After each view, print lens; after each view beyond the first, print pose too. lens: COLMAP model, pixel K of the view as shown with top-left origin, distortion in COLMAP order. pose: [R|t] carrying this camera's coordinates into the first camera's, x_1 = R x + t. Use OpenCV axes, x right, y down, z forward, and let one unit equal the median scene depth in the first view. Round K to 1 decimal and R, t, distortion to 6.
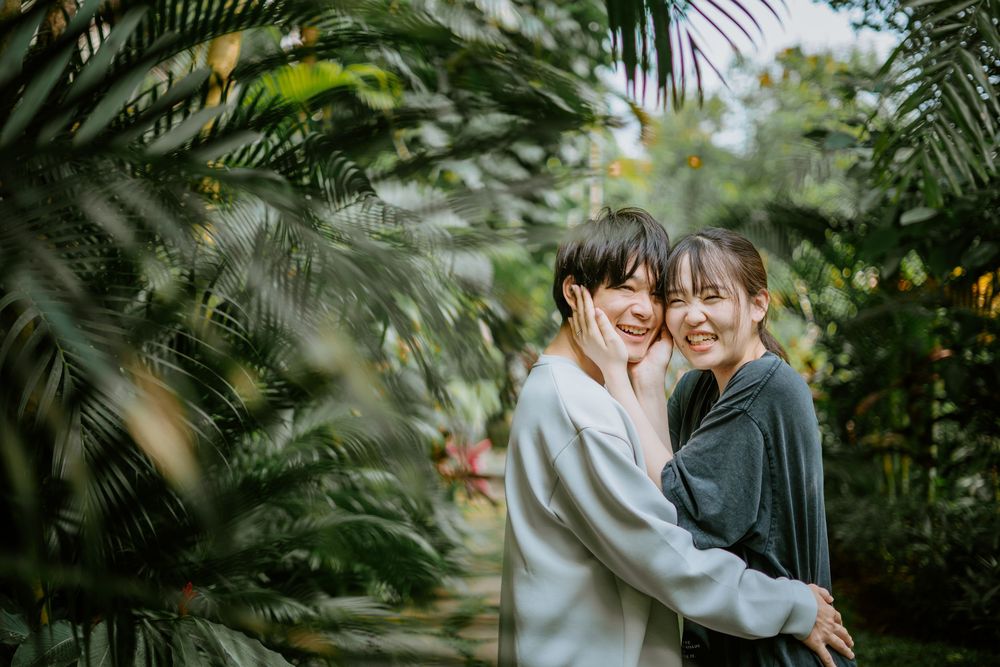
lens RADIAL K [[1445.2, 0, 500.0], [0, 1445.2, 333.5], [0, 0, 1]] dist [-0.064868, -0.110633]
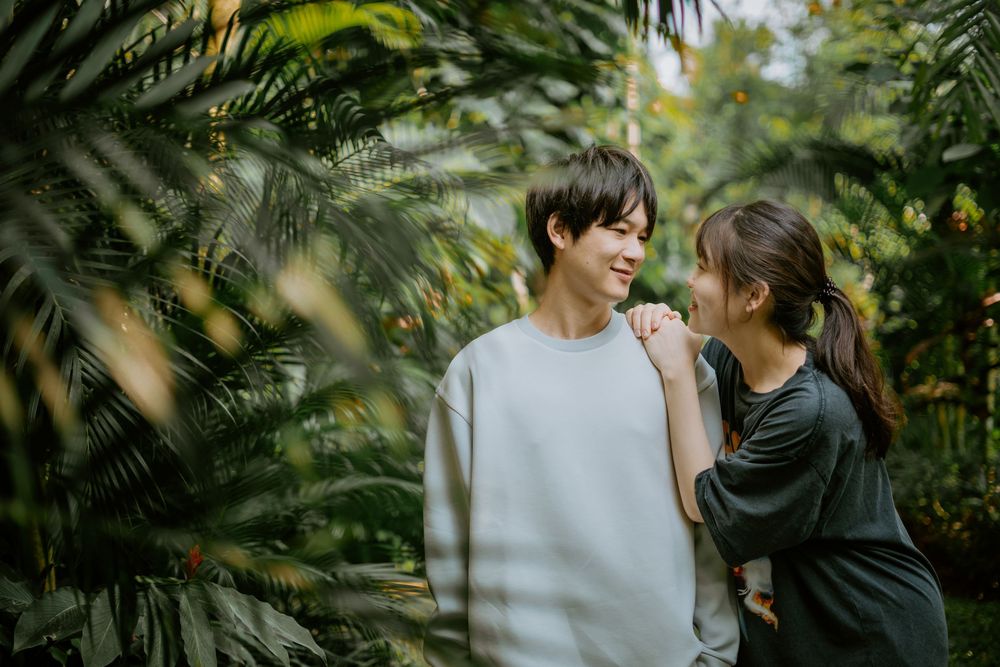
lens RADIAL K [[1366.2, 0, 450.3], [0, 1366.2, 293.2], [0, 0, 1]] dist [-0.089955, 0.052795]
pose [[0.999818, -0.017560, -0.007402, -0.042093], [0.017656, 0.999759, 0.013064, -0.006270], [0.007170, -0.013192, 0.999887, 0.104498]]
